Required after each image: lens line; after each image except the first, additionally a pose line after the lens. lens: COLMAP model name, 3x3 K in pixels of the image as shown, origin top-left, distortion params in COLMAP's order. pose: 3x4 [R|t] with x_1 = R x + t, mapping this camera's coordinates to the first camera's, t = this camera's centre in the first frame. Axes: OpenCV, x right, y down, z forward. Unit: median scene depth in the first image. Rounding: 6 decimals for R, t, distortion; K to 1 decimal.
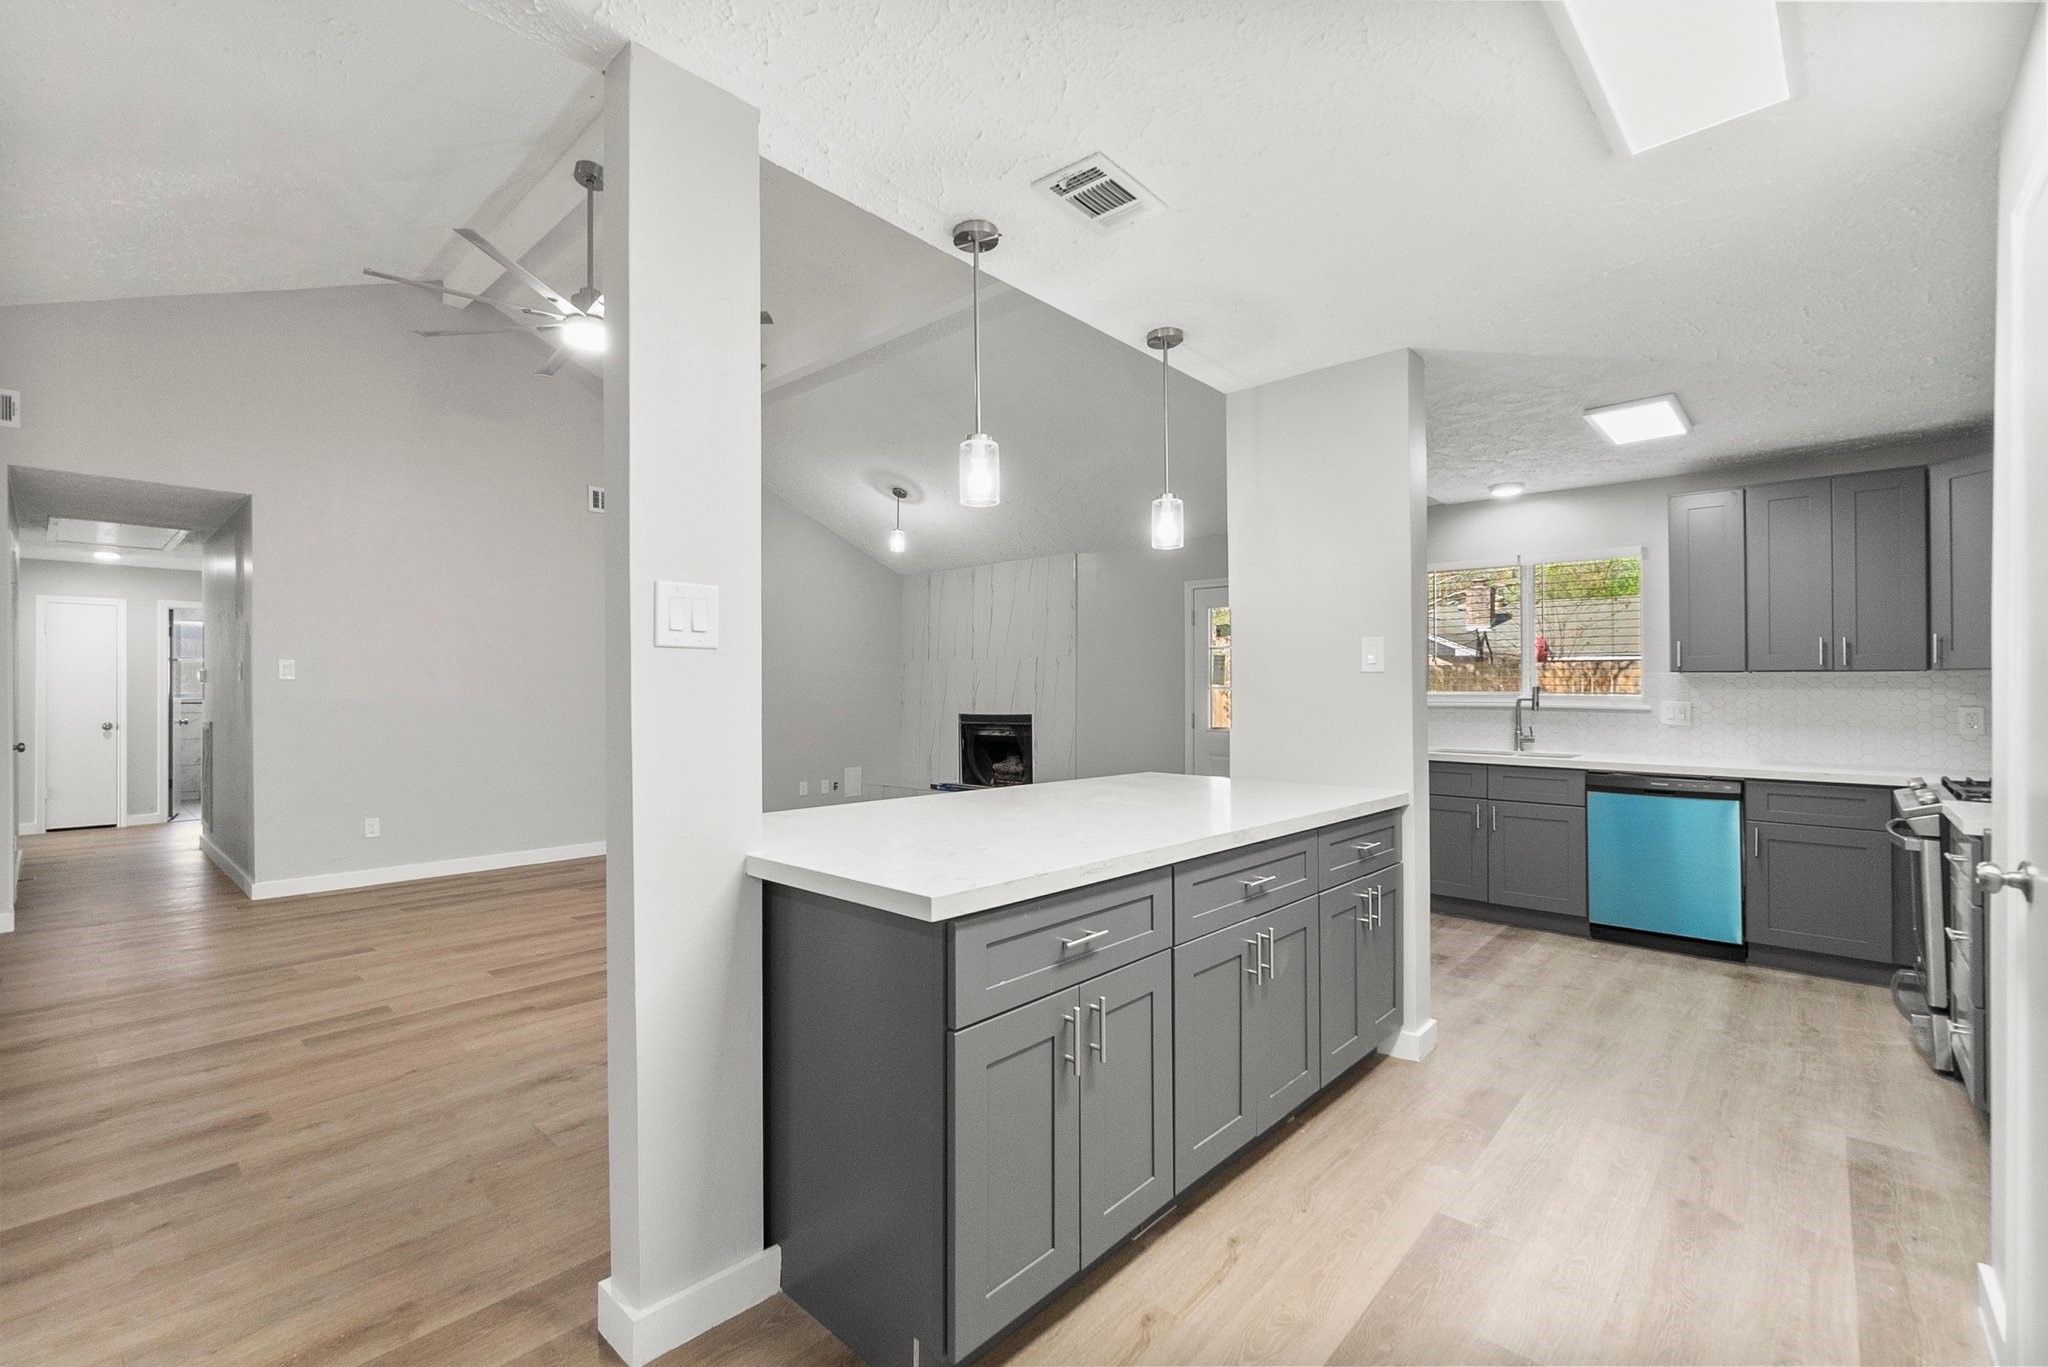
lens RADIAL K [[889.8, 0, 993.4], [0, 889.8, 677.7], [0, 0, 1]] dist [0.000244, 0.001770]
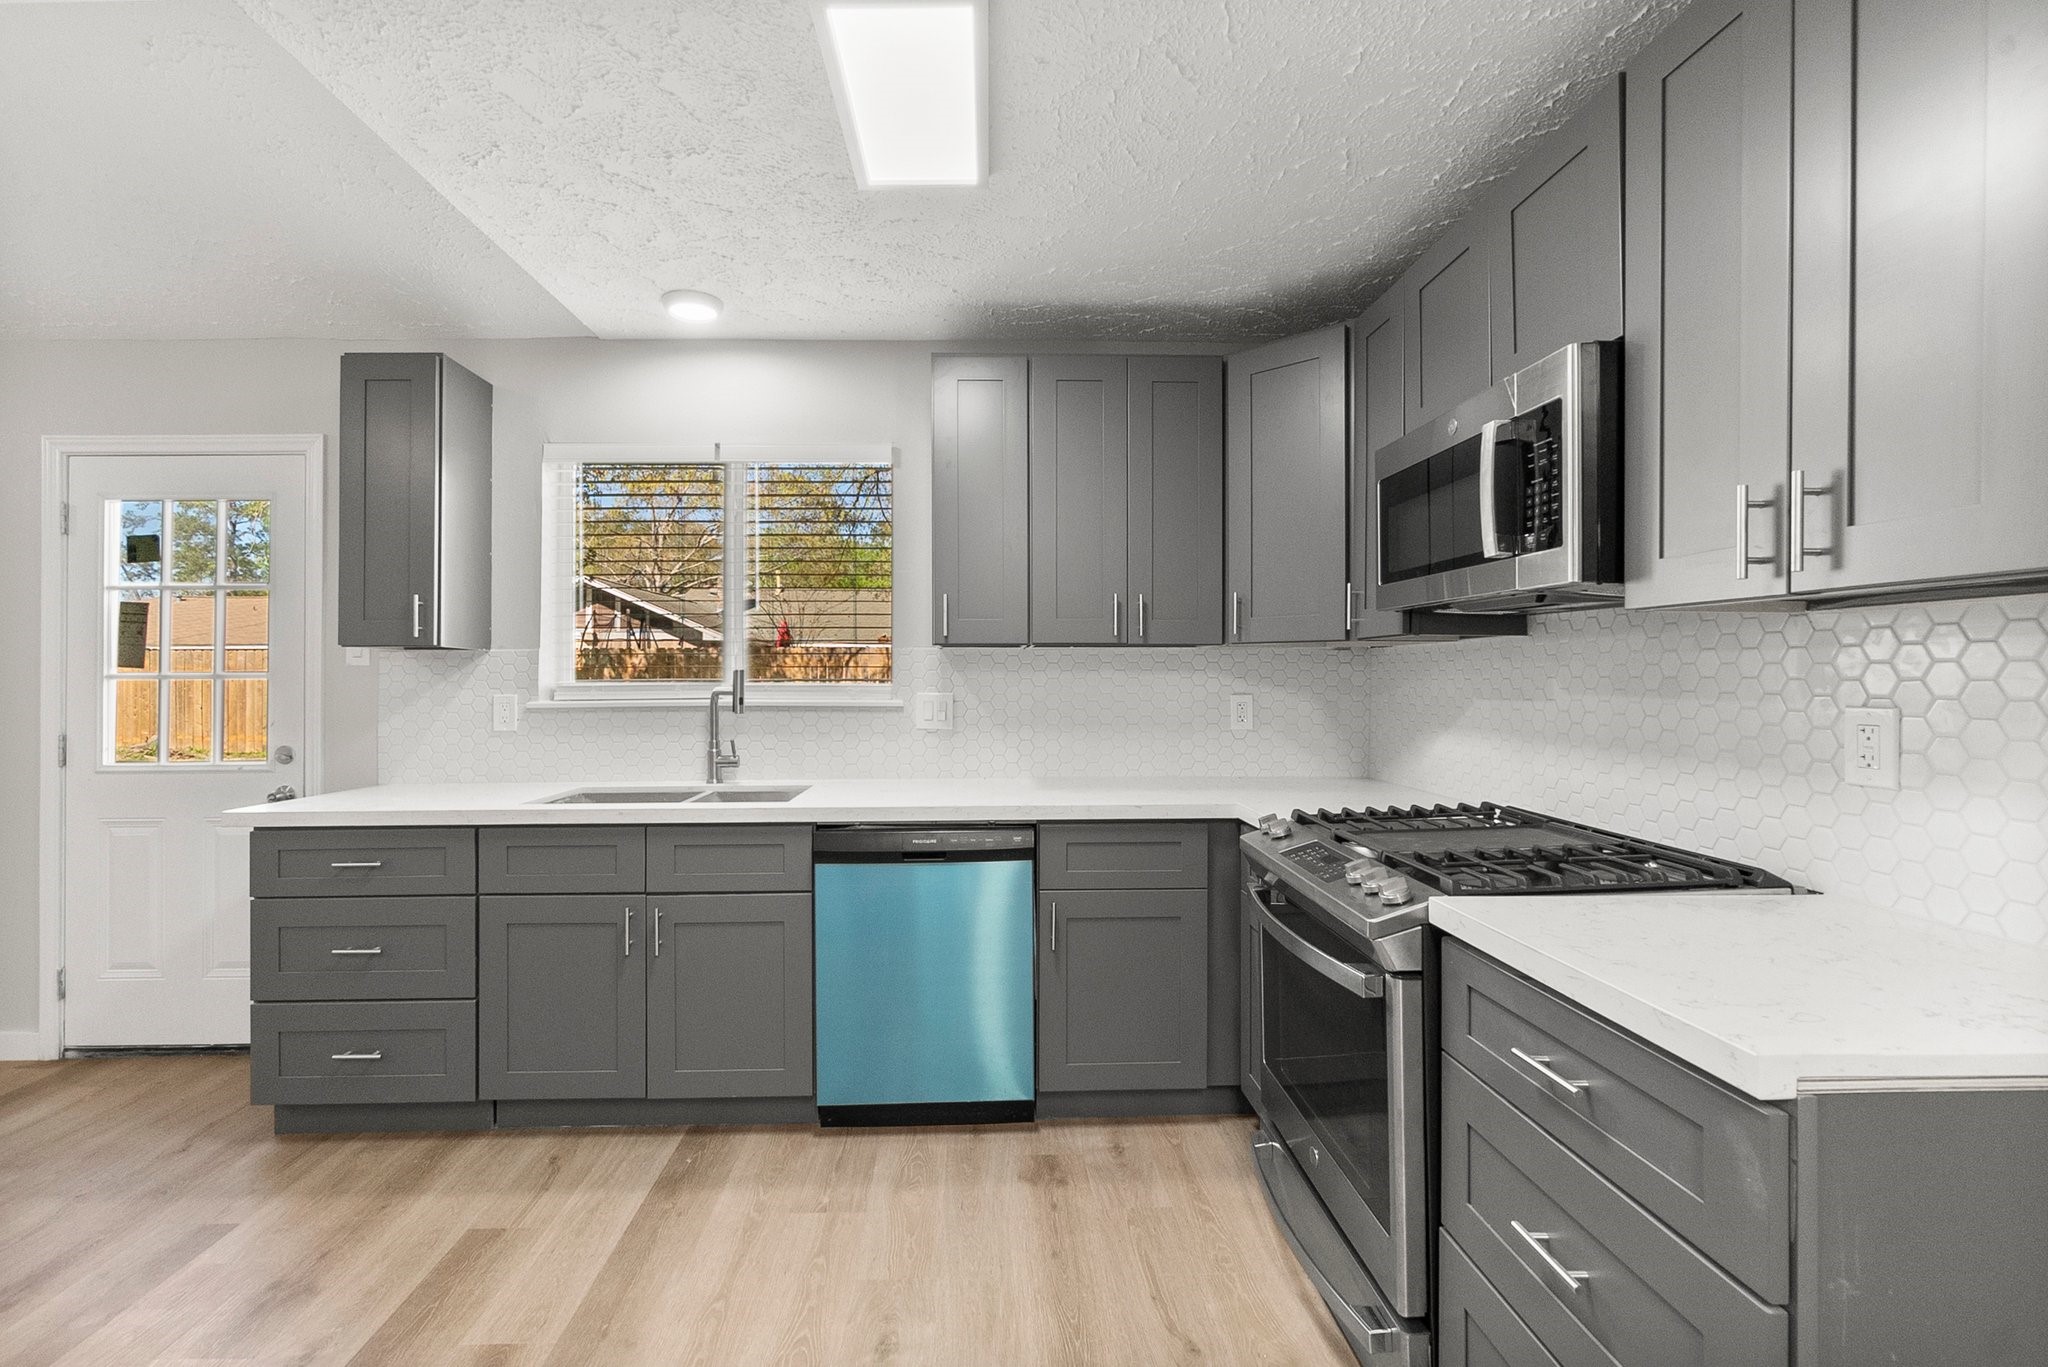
lens RADIAL K [[889.8, 0, 1018.9], [0, 889.8, 671.5], [0, 0, 1]] dist [0.000244, 0.001770]
pose [[0.694533, -0.001032, 0.719460, 0.376345], [-0.003843, 0.999979, 0.005144, 0.008496], [-0.719450, -0.006338, 0.694515, 0.553927]]
